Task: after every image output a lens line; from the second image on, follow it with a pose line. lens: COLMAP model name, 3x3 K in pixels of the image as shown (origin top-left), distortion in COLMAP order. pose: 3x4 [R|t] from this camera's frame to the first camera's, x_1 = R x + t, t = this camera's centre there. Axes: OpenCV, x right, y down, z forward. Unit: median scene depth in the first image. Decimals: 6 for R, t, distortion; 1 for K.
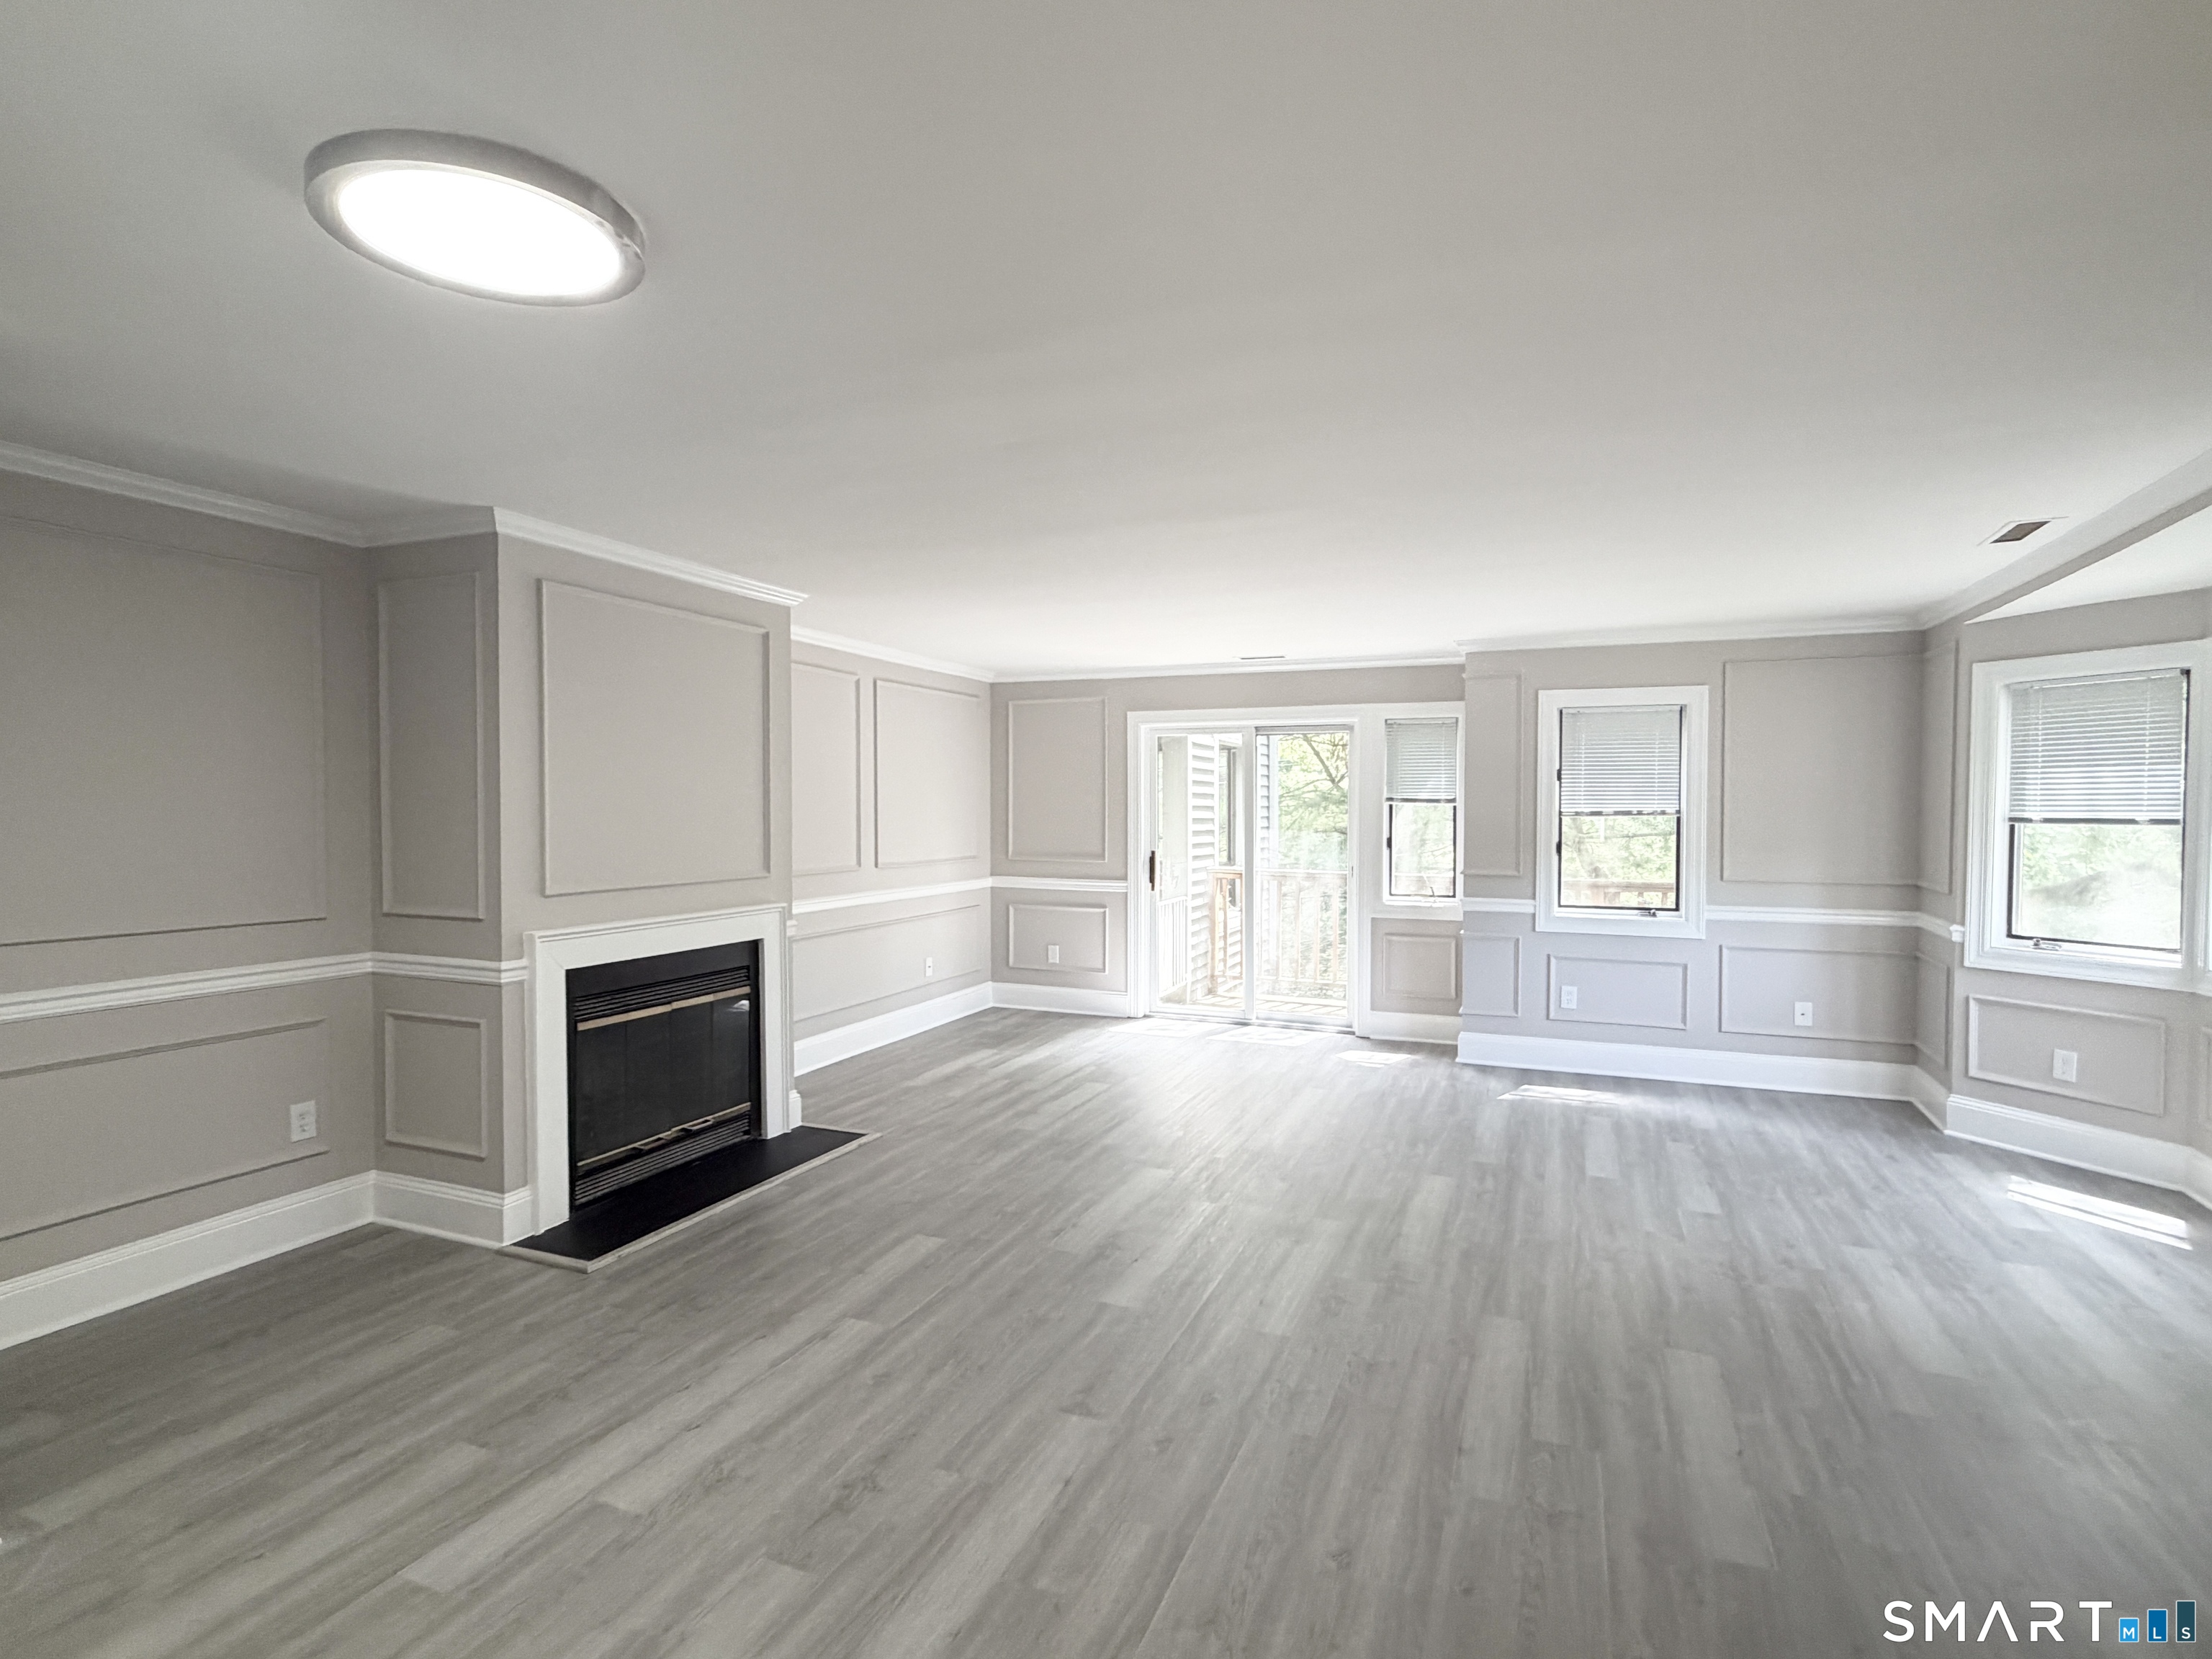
lens RADIAL K [[1113.3, 0, 1101.4], [0, 1113.3, 833.0], [0, 0, 1]] dist [-0.003483, -0.000386]
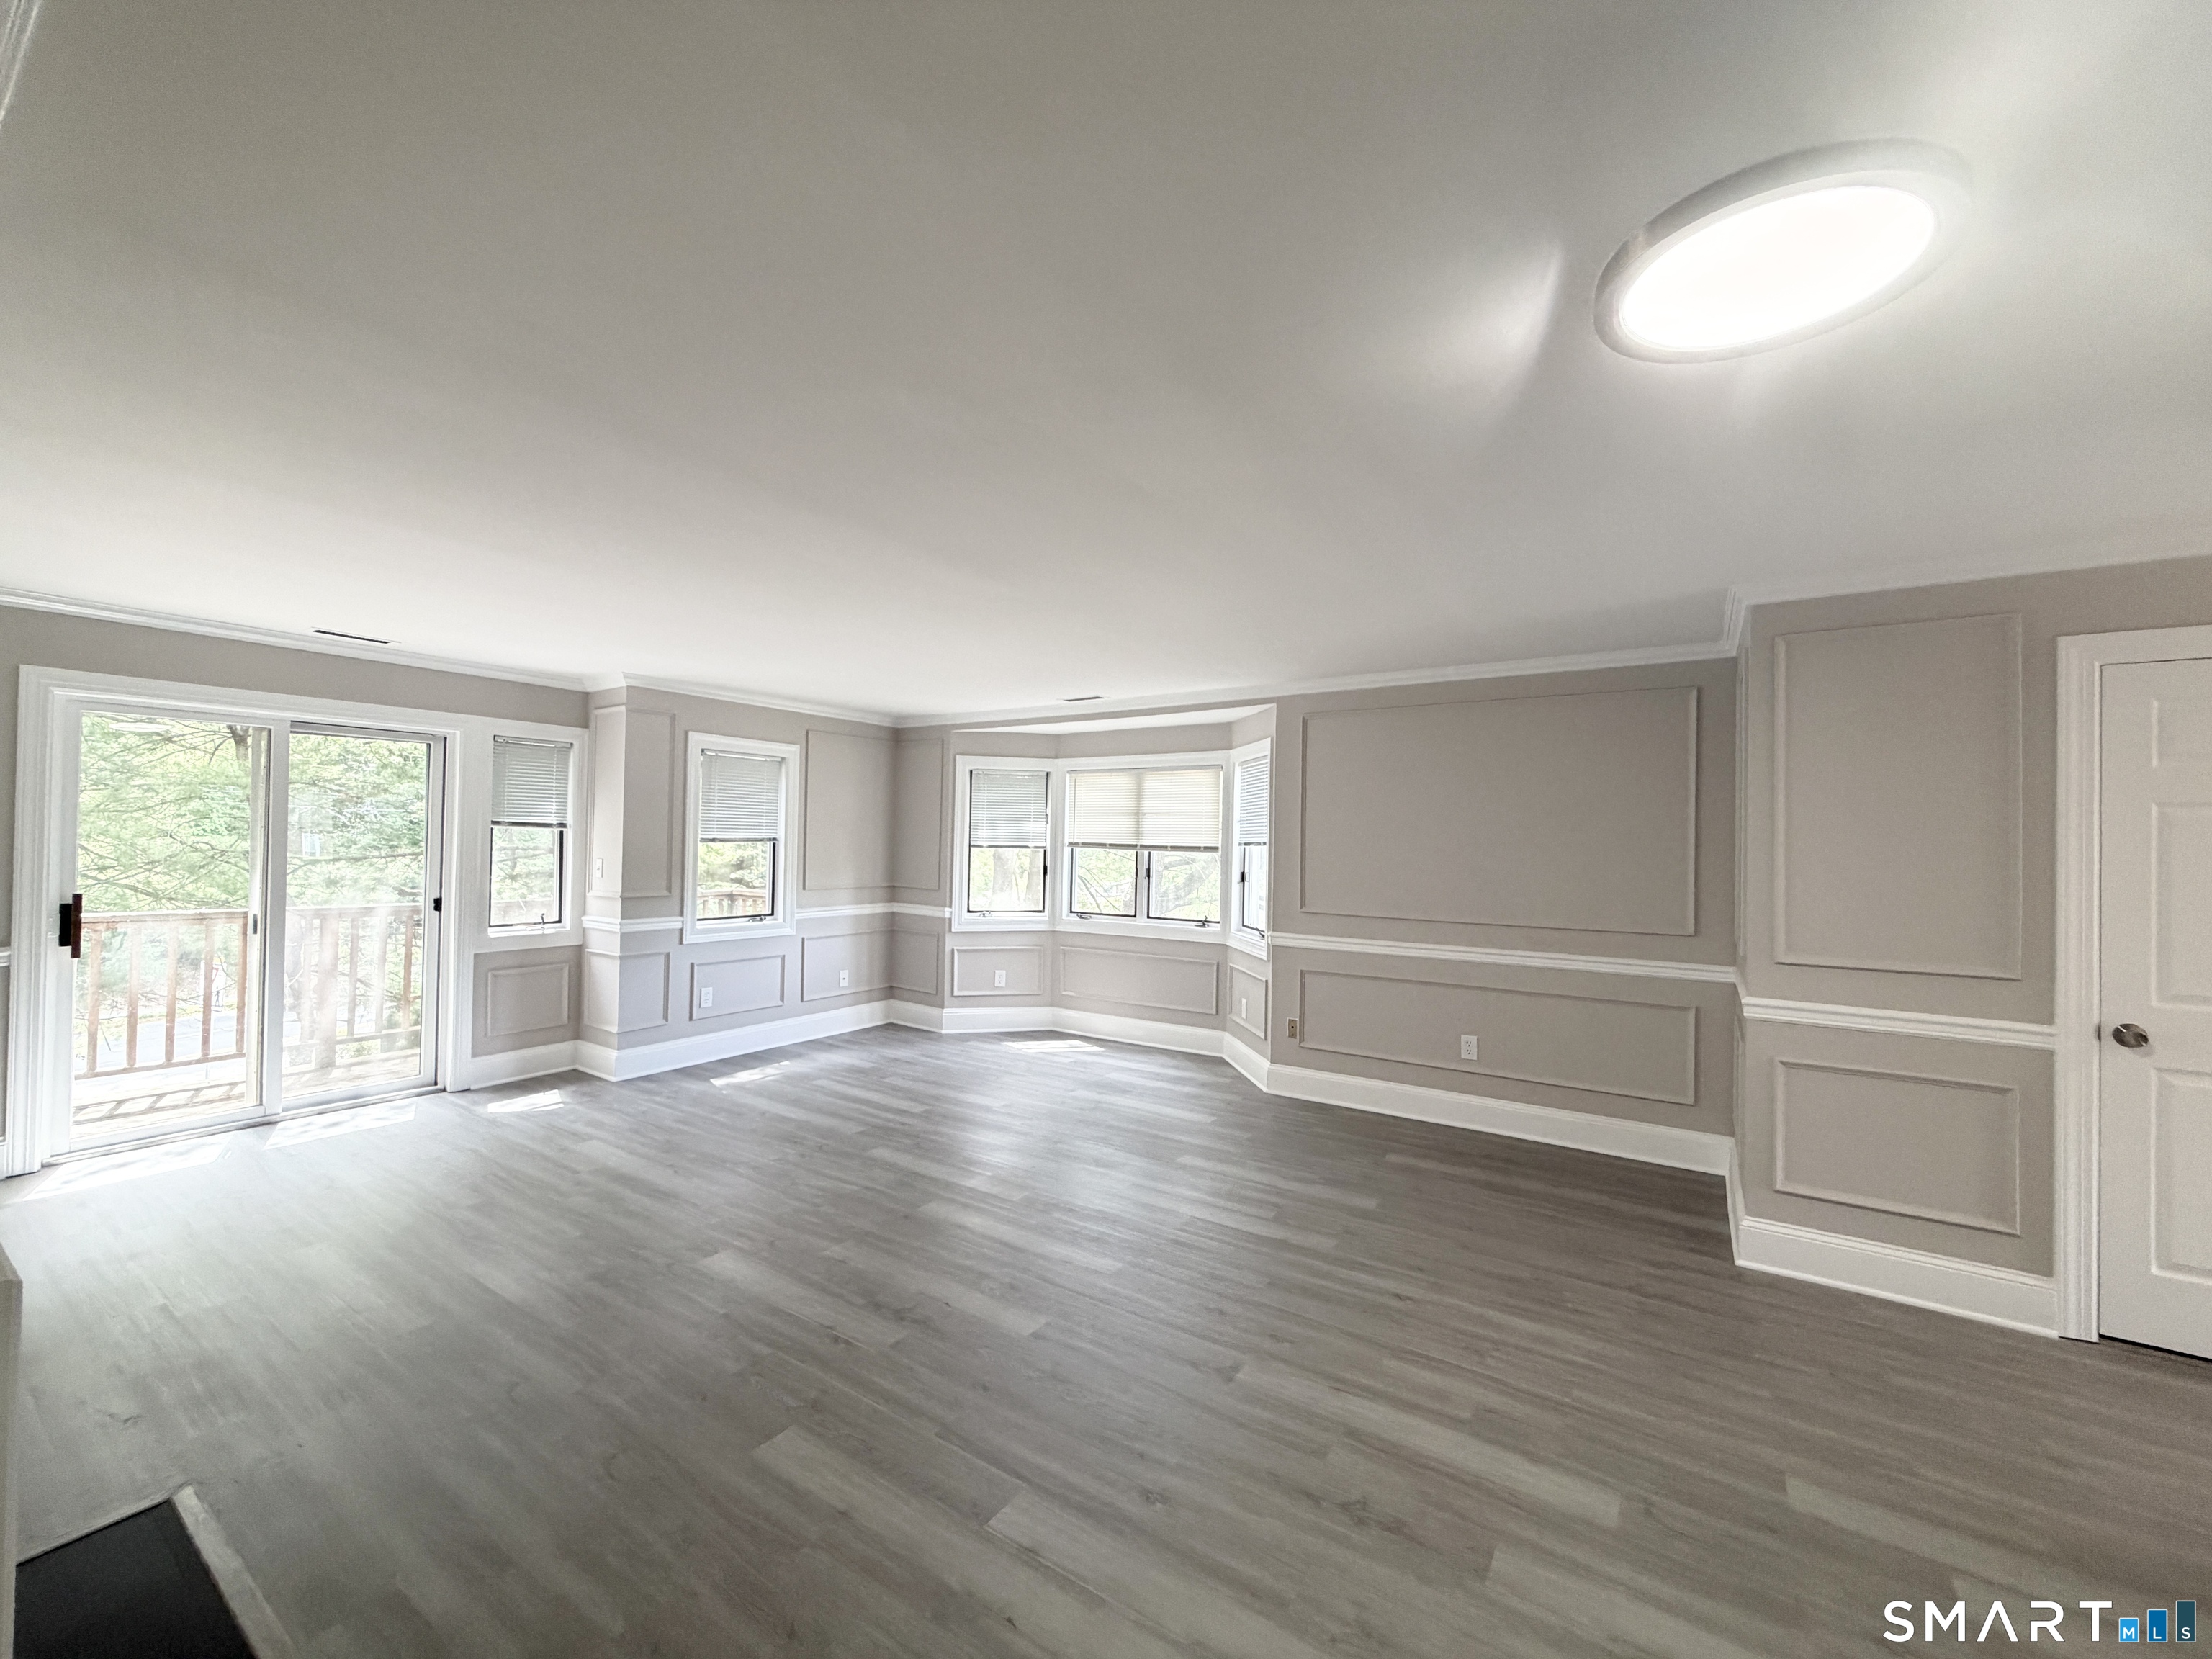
lens RADIAL K [[888.0, 0, 1102.2], [0, 888.0, 824.7], [0, 0, 1]] dist [0.002713, -0.000053]
pose [[0.185080, 0.019406, 0.982532, -0.543461], [0.005747, 0.999767, -0.020829, -0.014767], [-0.982707, 0.009502, 0.184926, 0.543539]]
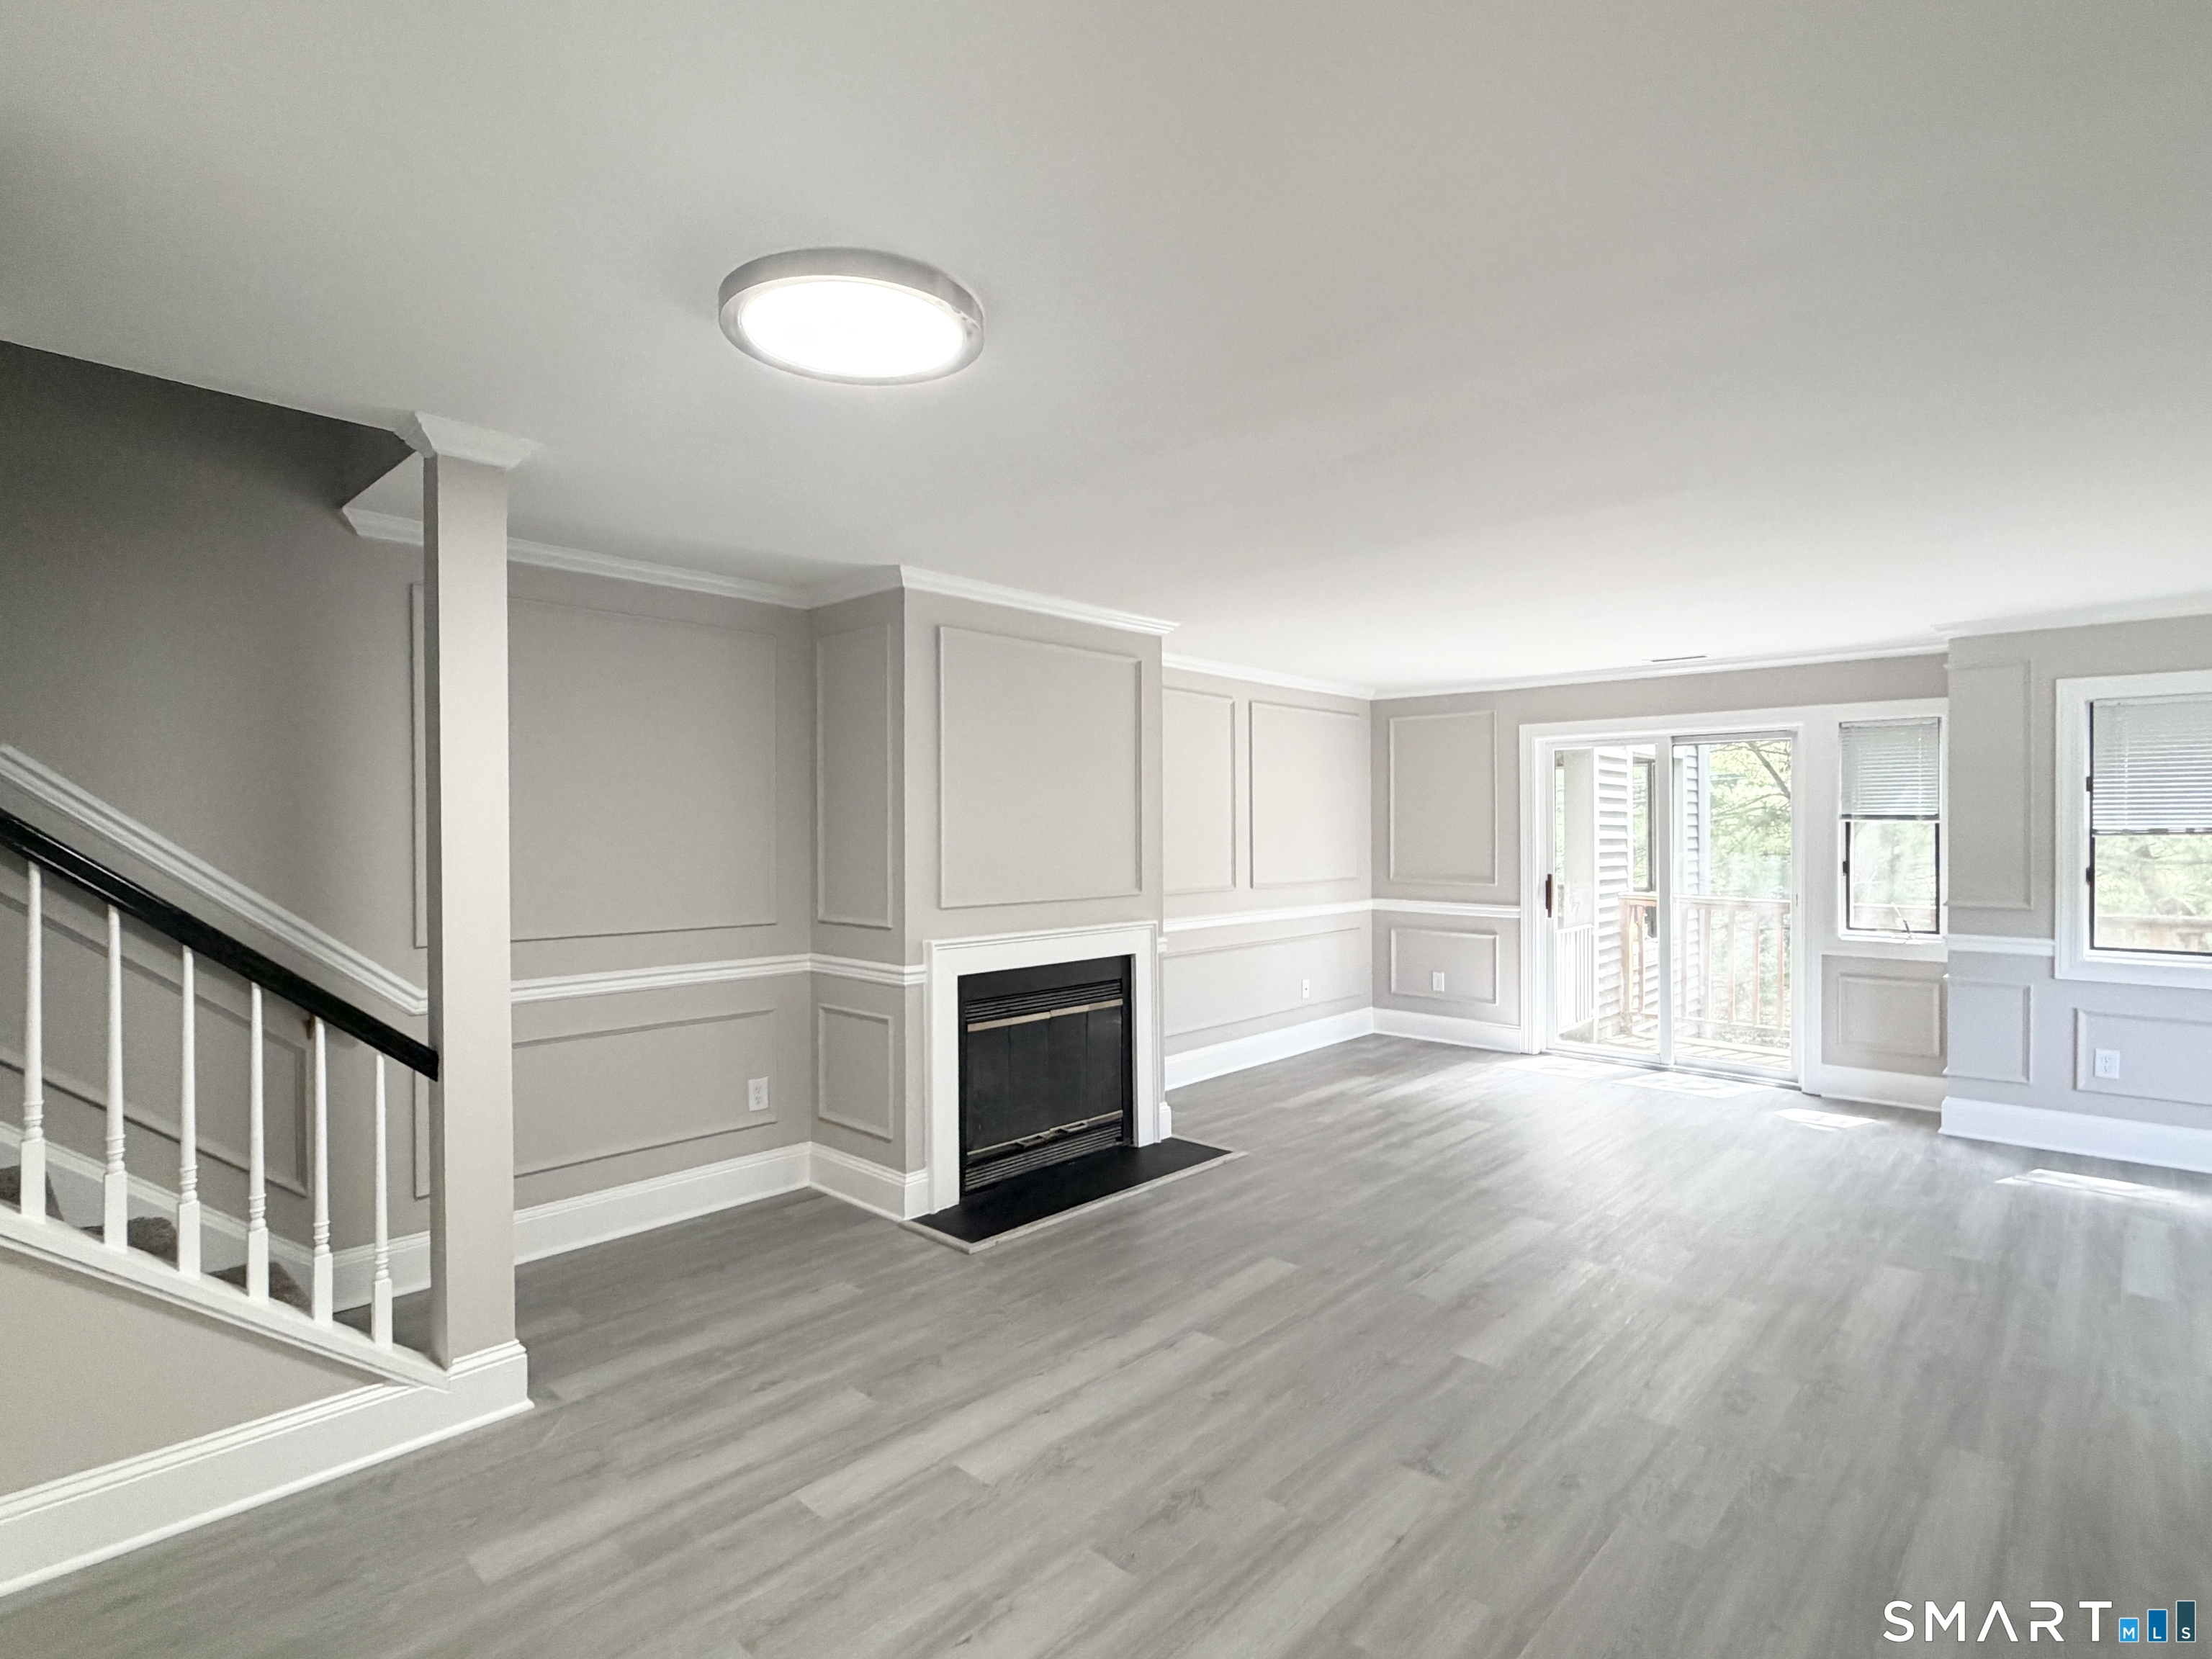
lens RADIAL K [[1113.3, 0, 1101.4], [0, 1113.3, 833.0], [0, 0, 1]] dist [-0.003483, -0.000386]
pose [[0.937171, -0.002799, -0.348860, 0.032071], [-0.003847, 0.999824, -0.018356, 0.000661], [0.348850, 0.018545, 0.936995, 0.007632]]
